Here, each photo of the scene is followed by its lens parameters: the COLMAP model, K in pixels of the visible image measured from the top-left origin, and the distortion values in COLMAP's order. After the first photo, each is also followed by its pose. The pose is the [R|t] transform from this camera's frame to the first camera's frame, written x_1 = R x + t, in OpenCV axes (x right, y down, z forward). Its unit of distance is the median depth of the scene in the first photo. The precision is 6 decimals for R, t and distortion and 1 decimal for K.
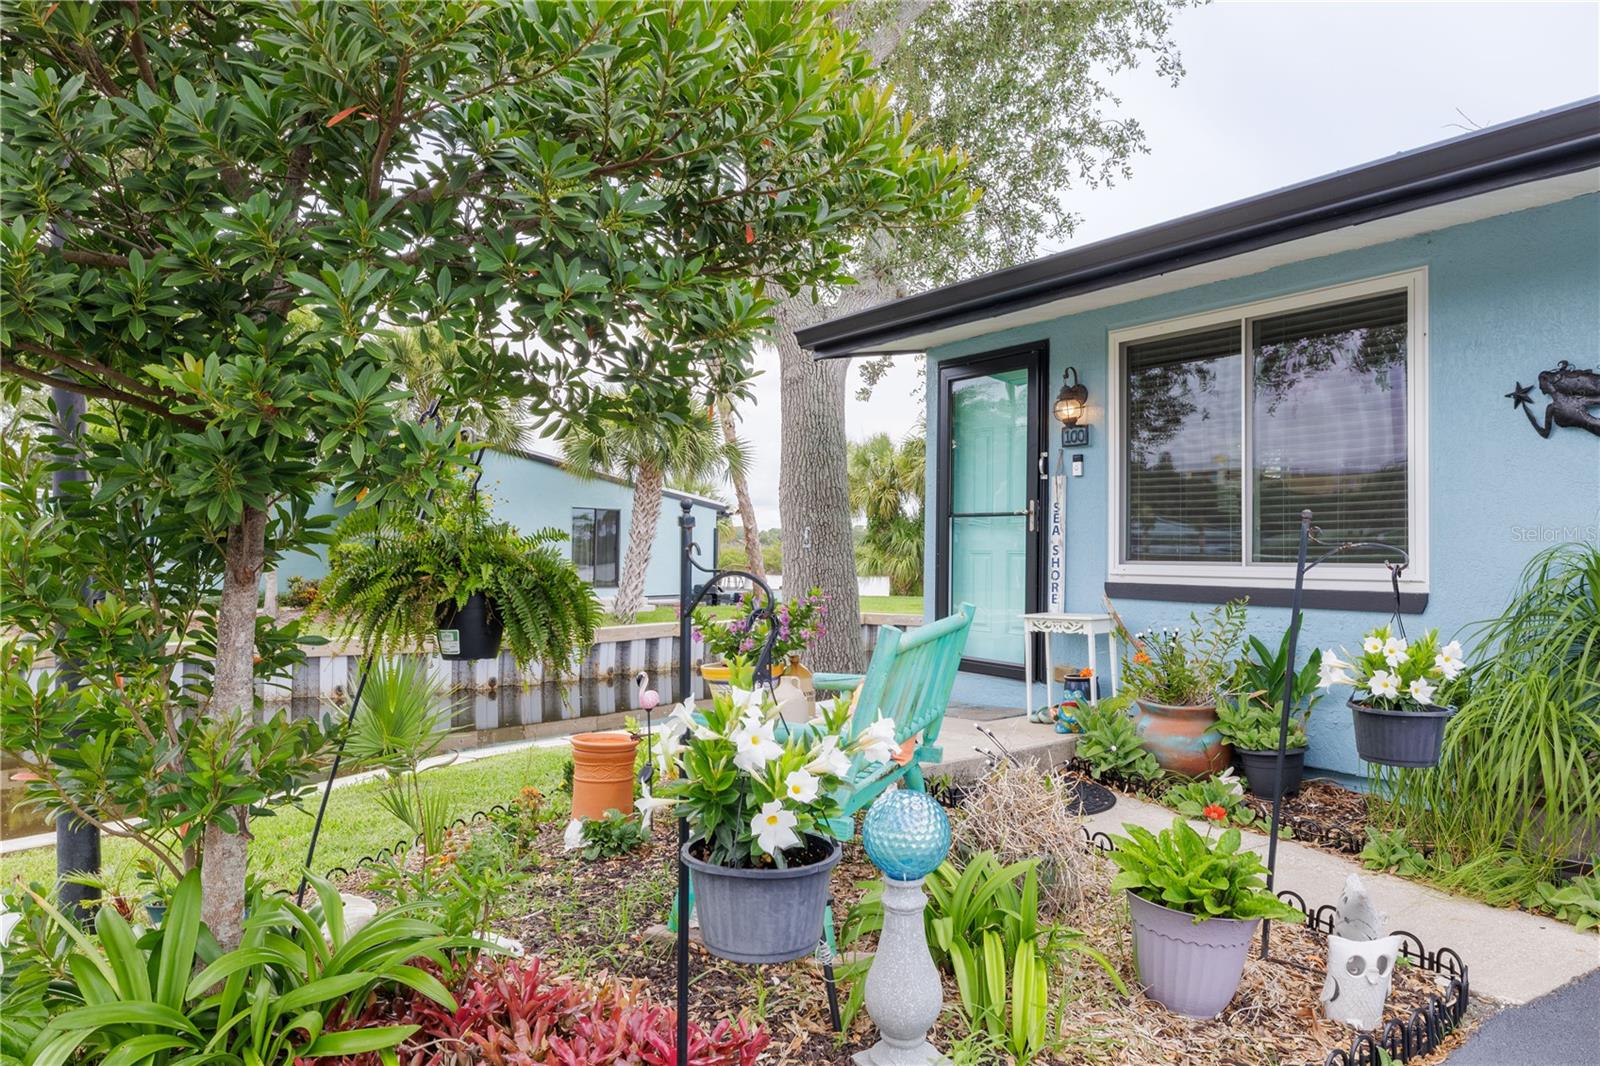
lens RADIAL K [[1060.1, 0, 800.0], [0, 1060.1, 533.0], [0, 0, 1]] dist [-0.007870, 0.001598]
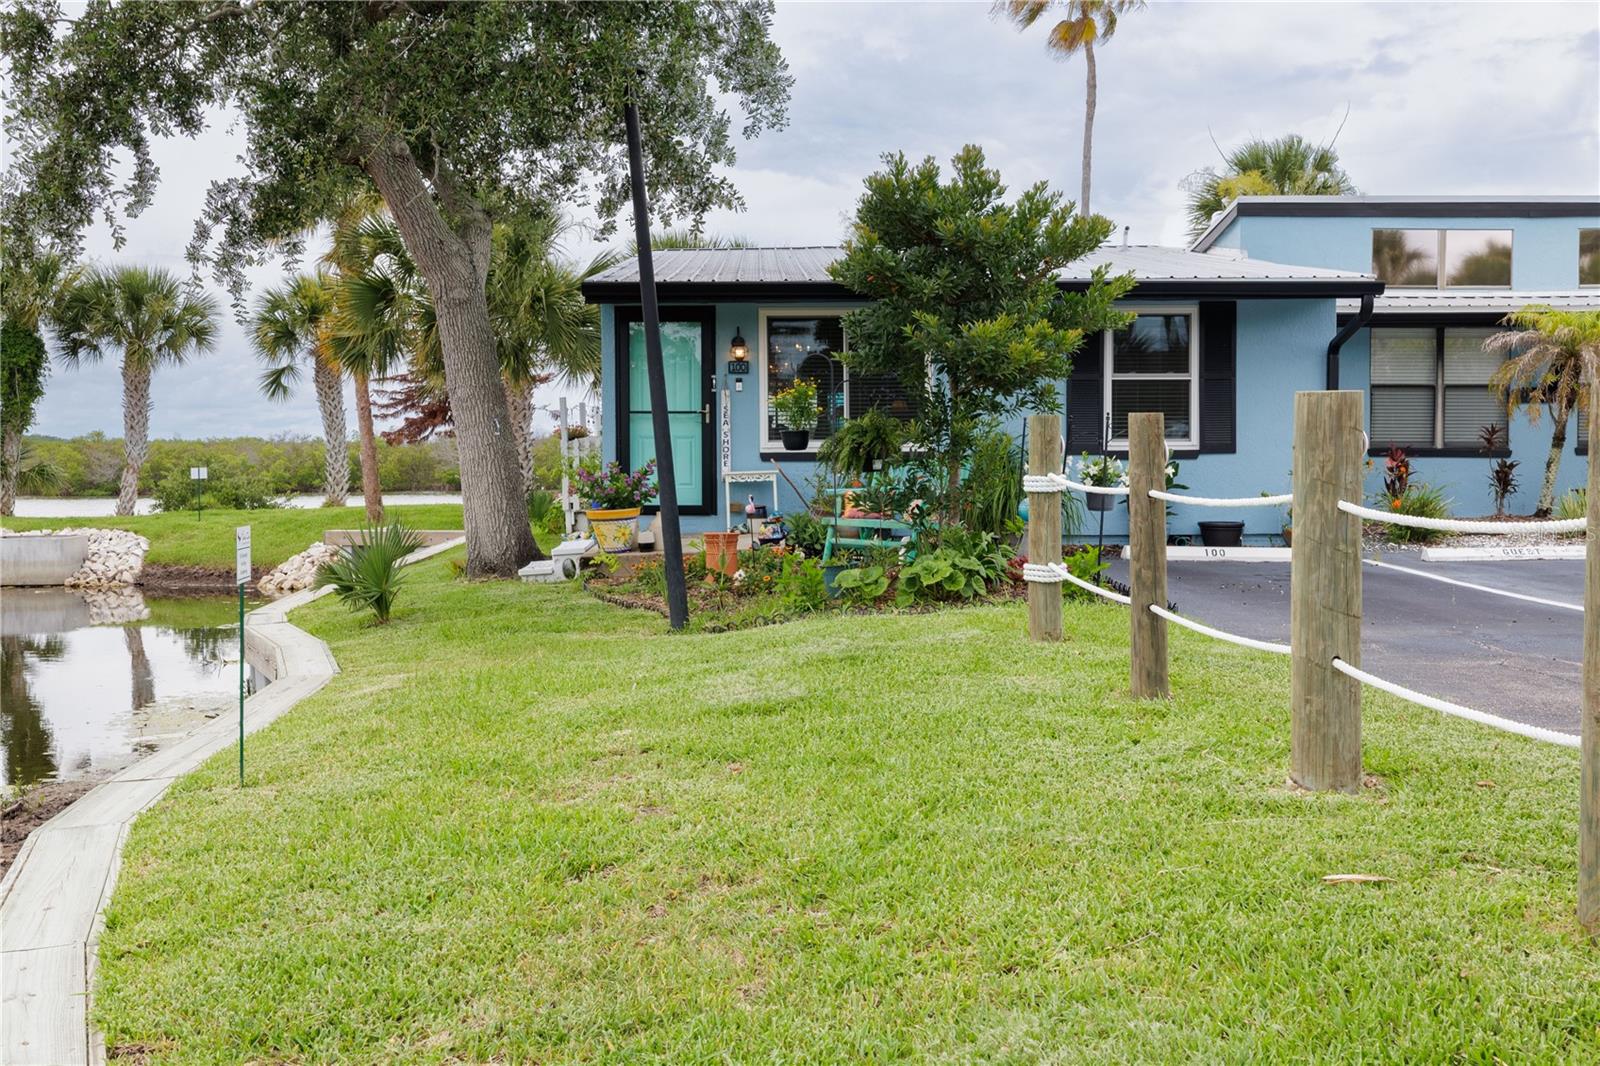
lens RADIAL K [[1529.4, 0, 802.5], [0, 1529.4, 449.3], [0, 0, 1]] dist [0.006485, -0.003171]
pose [[0.561466, -0.012489, 0.827406, -2.148728], [-0.002968, 0.999849, 0.017105, -0.002756], [-0.827494, -0.012060, 0.561344, -0.578161]]
